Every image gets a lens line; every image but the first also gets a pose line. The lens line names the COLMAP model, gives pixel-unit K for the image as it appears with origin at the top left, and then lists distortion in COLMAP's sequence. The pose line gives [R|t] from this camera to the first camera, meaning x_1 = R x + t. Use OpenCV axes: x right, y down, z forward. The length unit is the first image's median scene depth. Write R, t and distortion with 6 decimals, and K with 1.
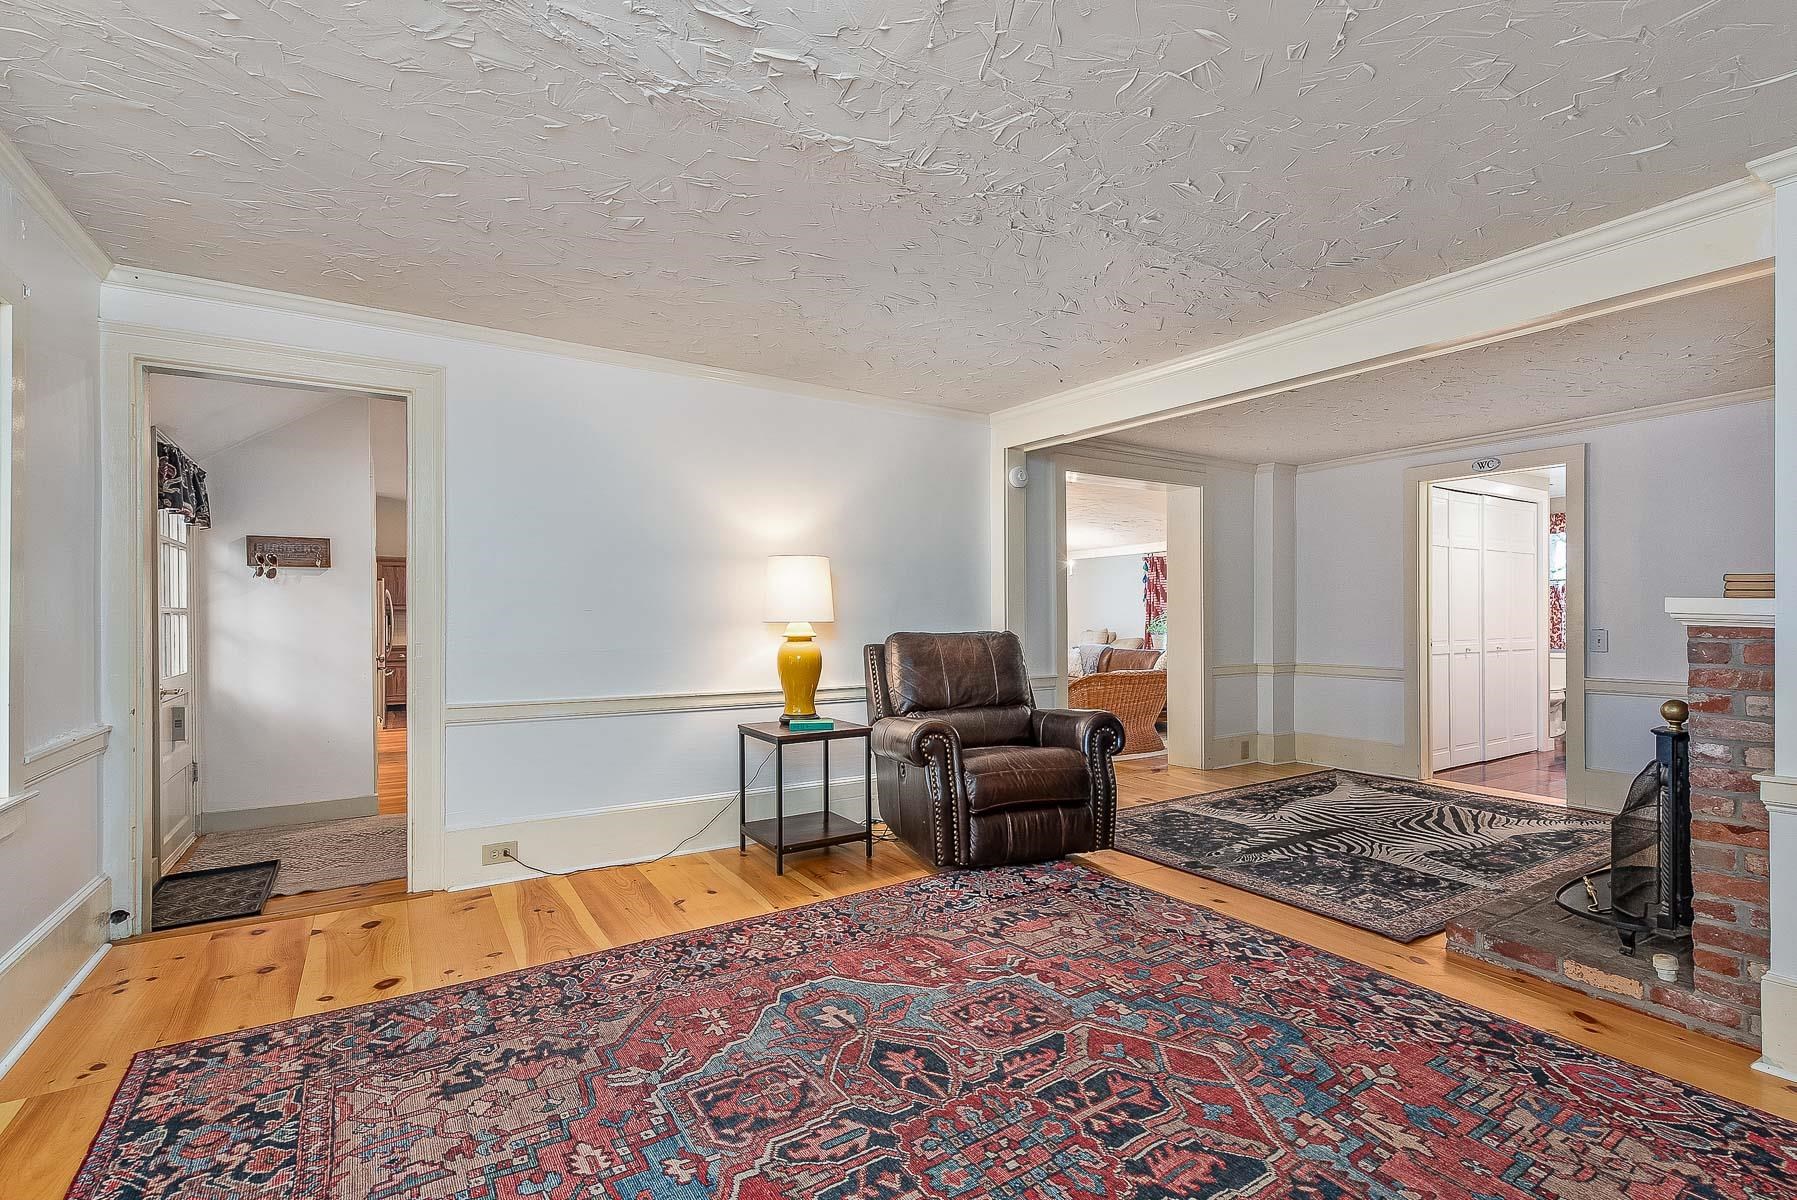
lens RADIAL K [[803.5, 0, 892.1], [0, 803.5, 604.8], [0, 0, 1]] dist [0.031996, -0.009180]
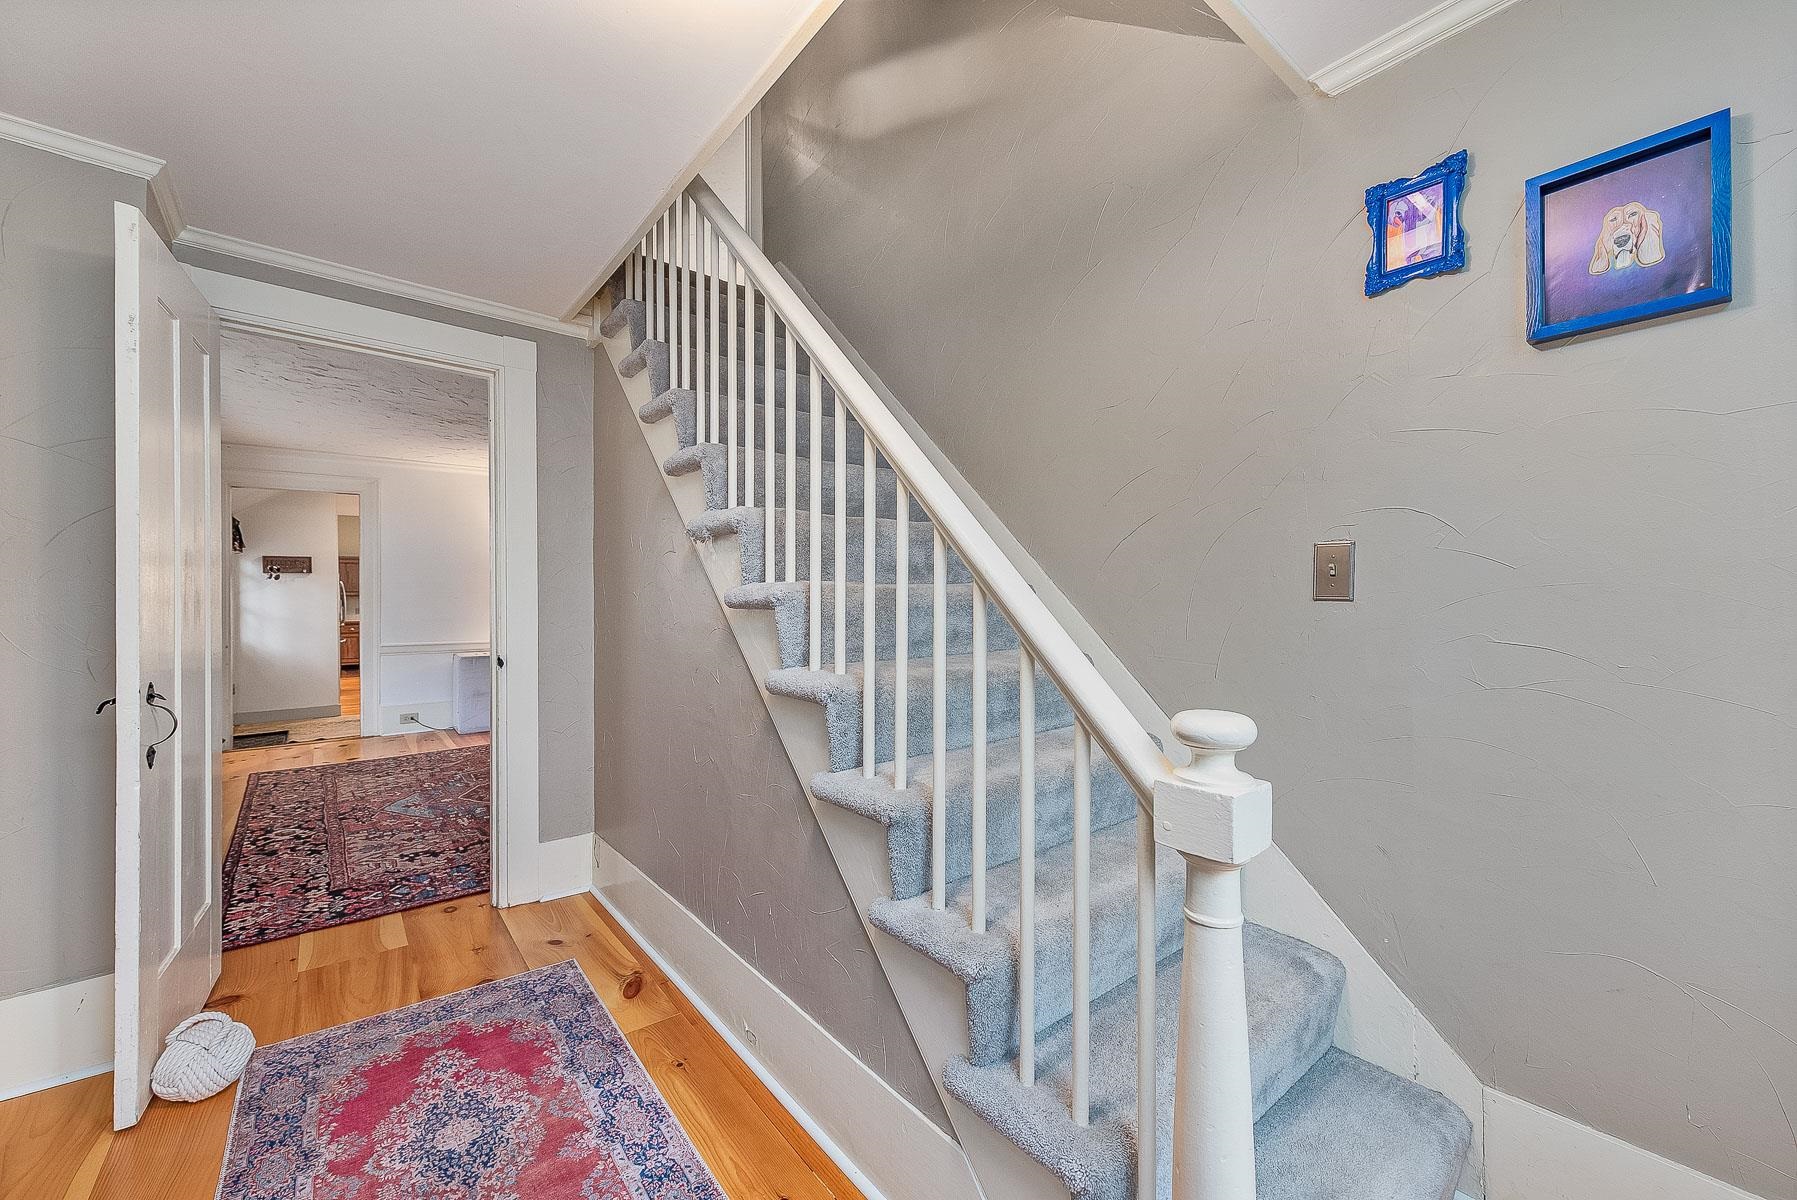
lens RADIAL K [[696.3, 0, 898.5], [0, 696.3, 600.0], [0, 0, 1]] dist [-0.001735, -0.000113]
pose [[0.992655, 0.005676, 0.120844, 0.600488], [-0.006943, 0.999925, 0.010064, -0.021875], [-0.120778, -0.010829, 0.992620, -1.008381]]
